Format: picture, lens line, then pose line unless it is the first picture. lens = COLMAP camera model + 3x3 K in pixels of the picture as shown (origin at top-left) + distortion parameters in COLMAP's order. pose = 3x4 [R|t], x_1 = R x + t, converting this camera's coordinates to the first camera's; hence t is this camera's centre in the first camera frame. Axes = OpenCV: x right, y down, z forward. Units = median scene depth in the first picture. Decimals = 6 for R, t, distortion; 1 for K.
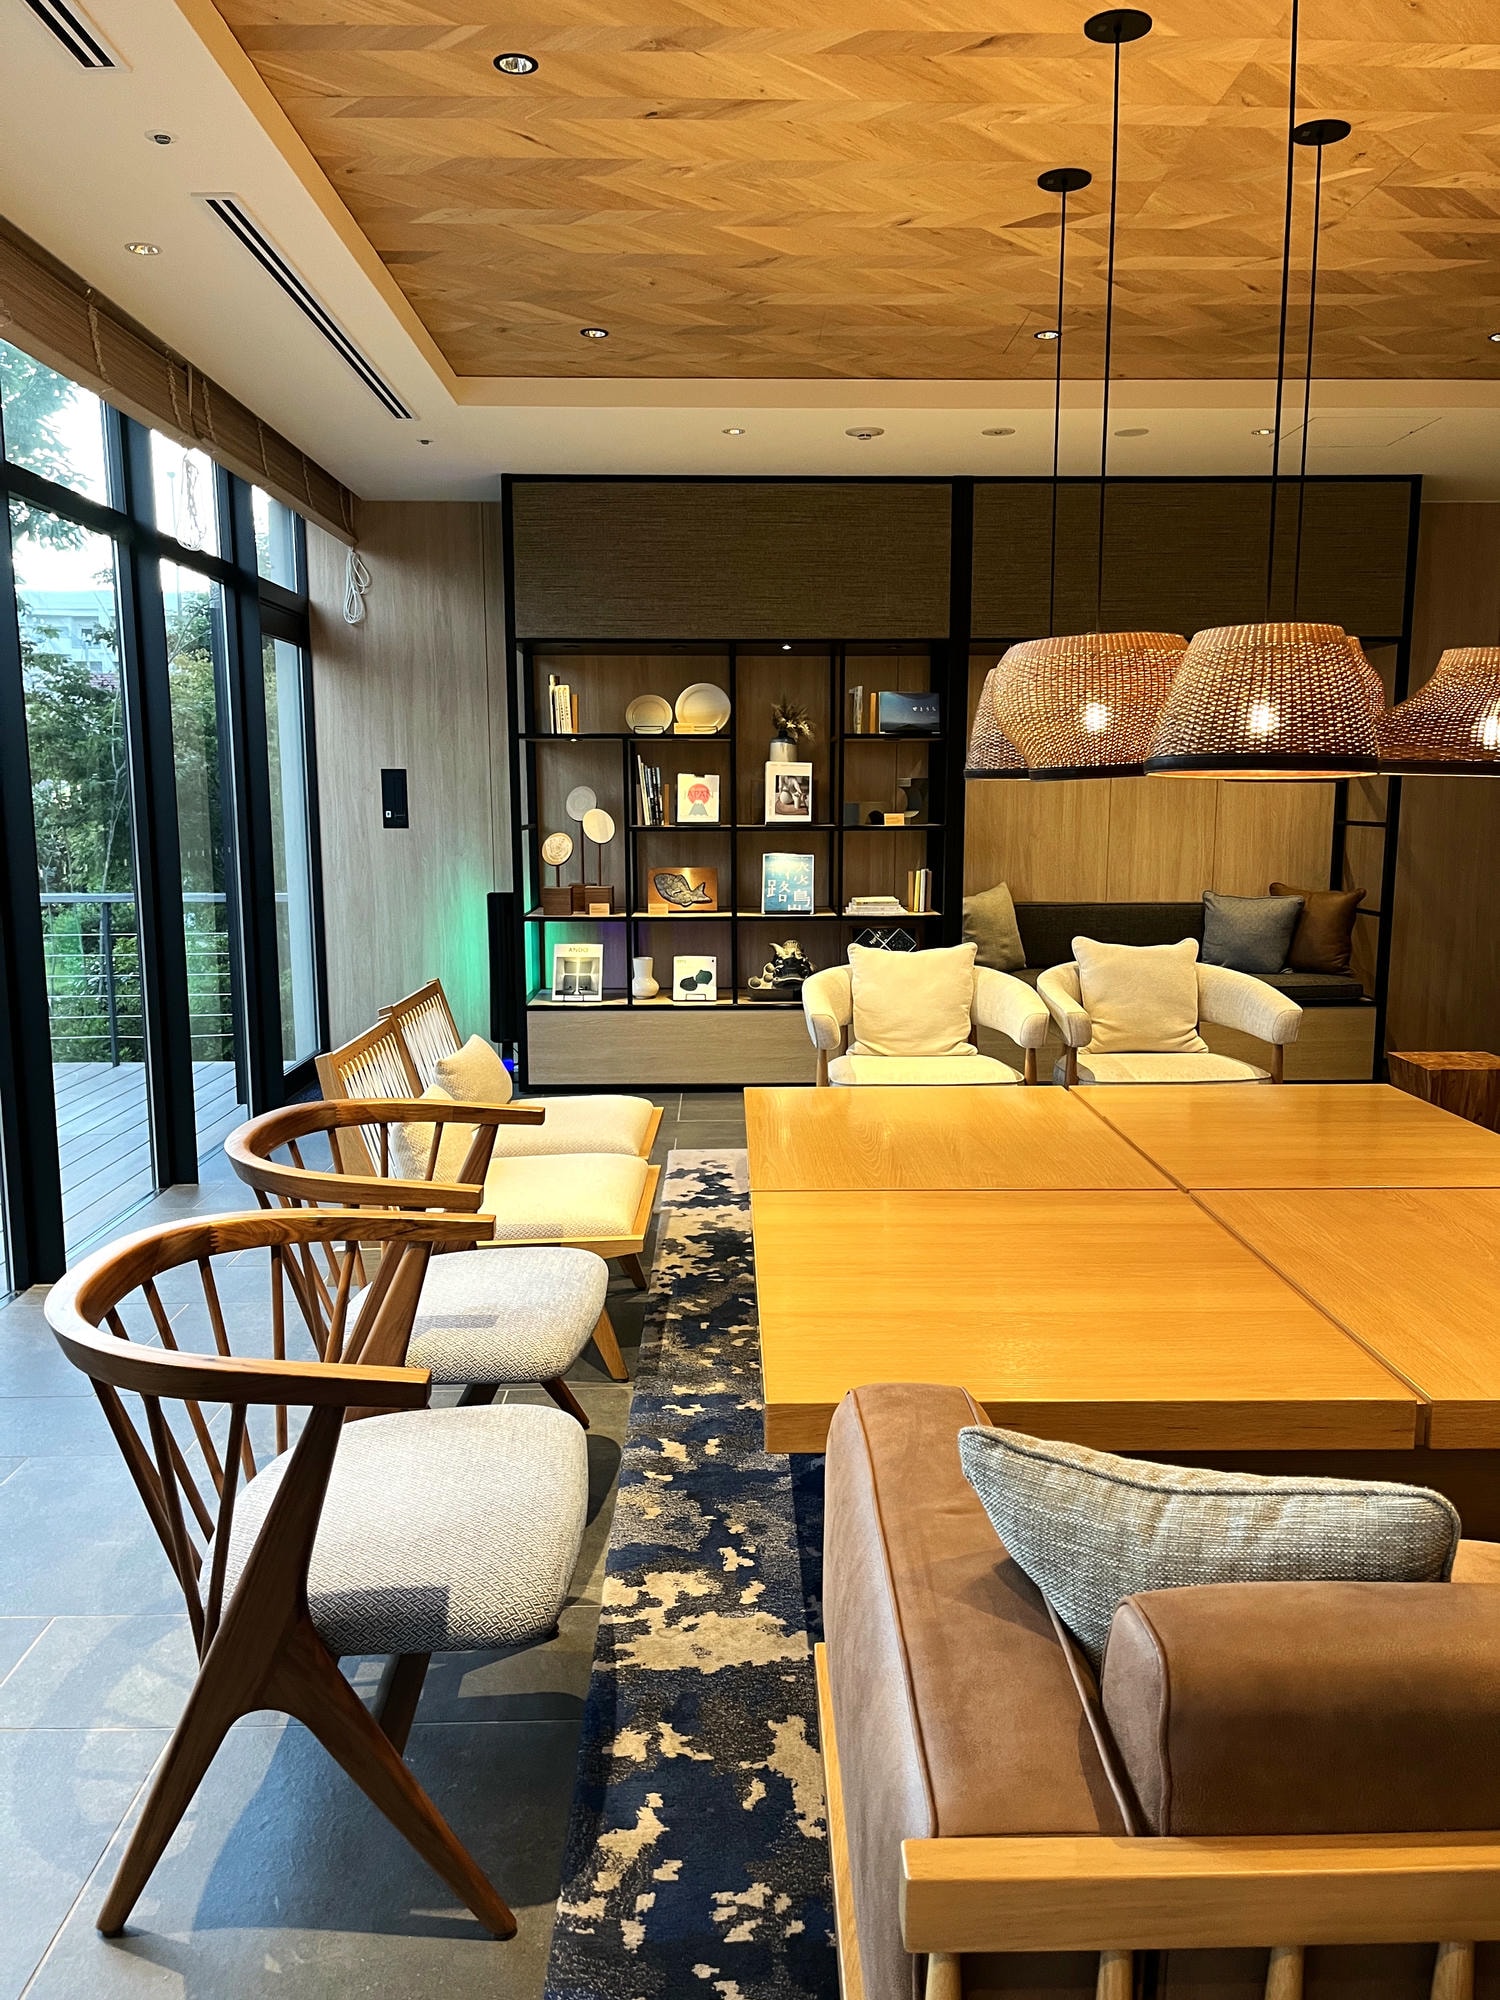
lens RADIAL K [[1514.5, 0, 750.0], [0, 1514.5, 1000.0], [0, 0, 1]] dist [0.003720, -0.005201]
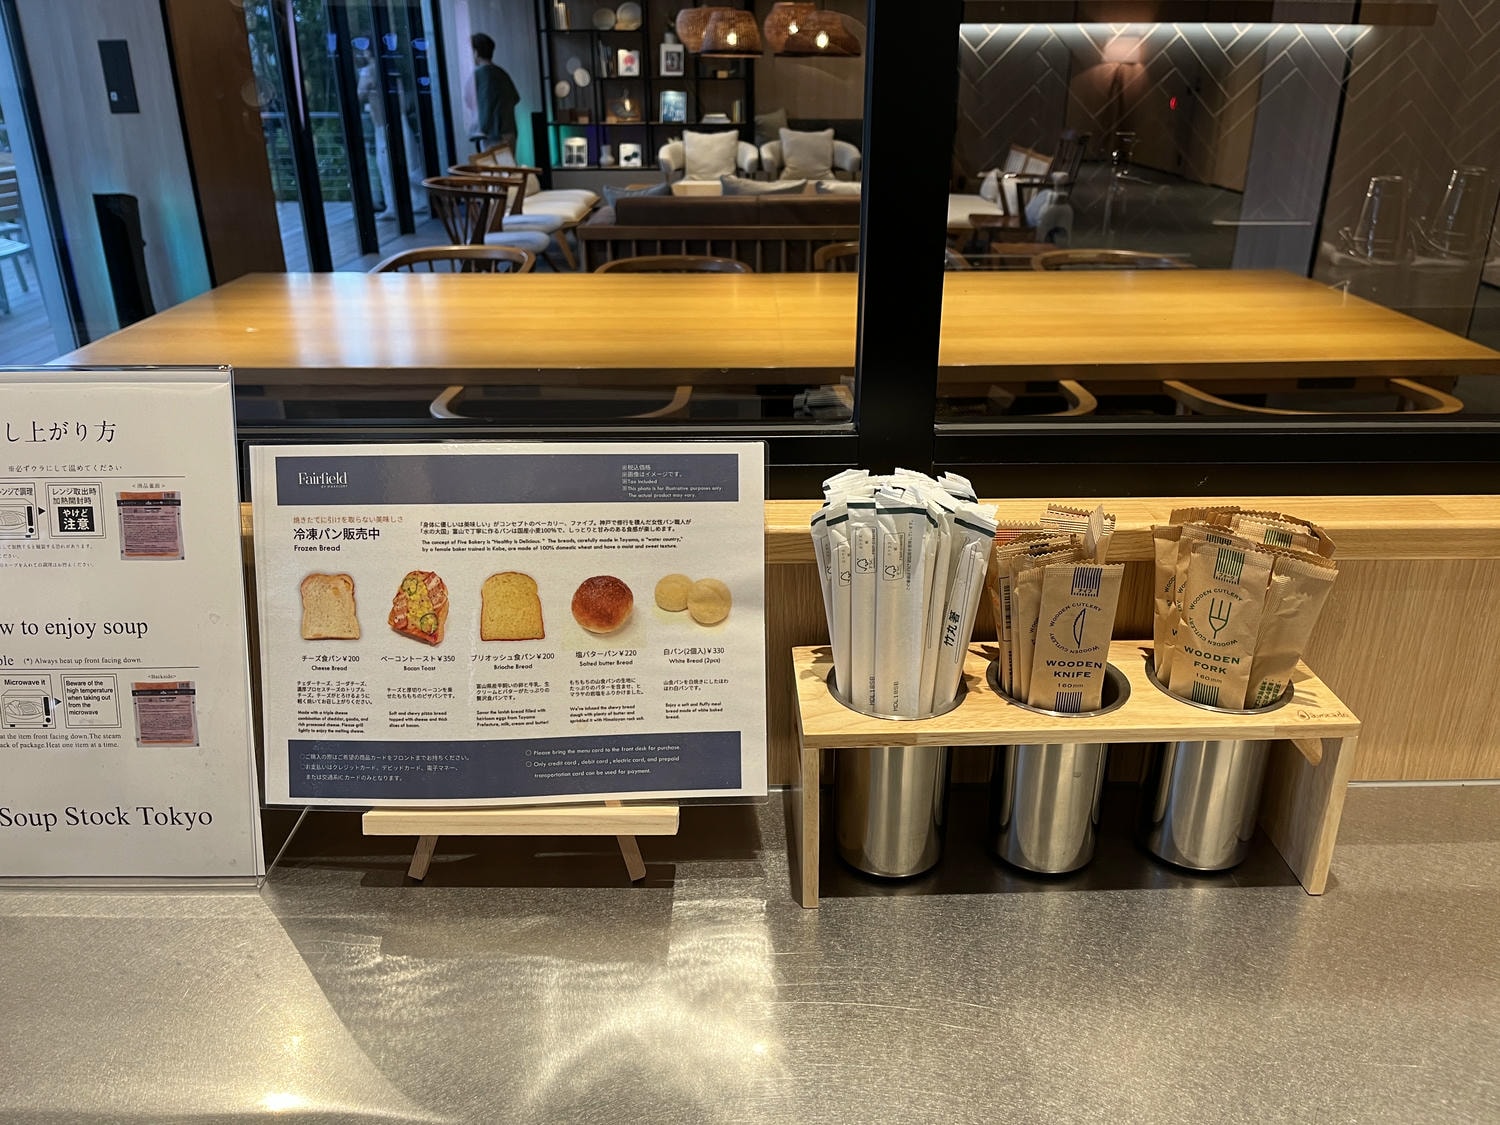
lens RADIAL K [[1135.8, 0, 750.0], [0, 1135.8, 562.5], [0, 0, 1]] dist [0.003720, -0.005201]
pose [[0.999969, 0.006450, -0.004427, 0.143282], [-0.004984, 0.961443, 0.274958, 0.096355], [0.006029, -0.274928, 0.961446, -0.687776]]
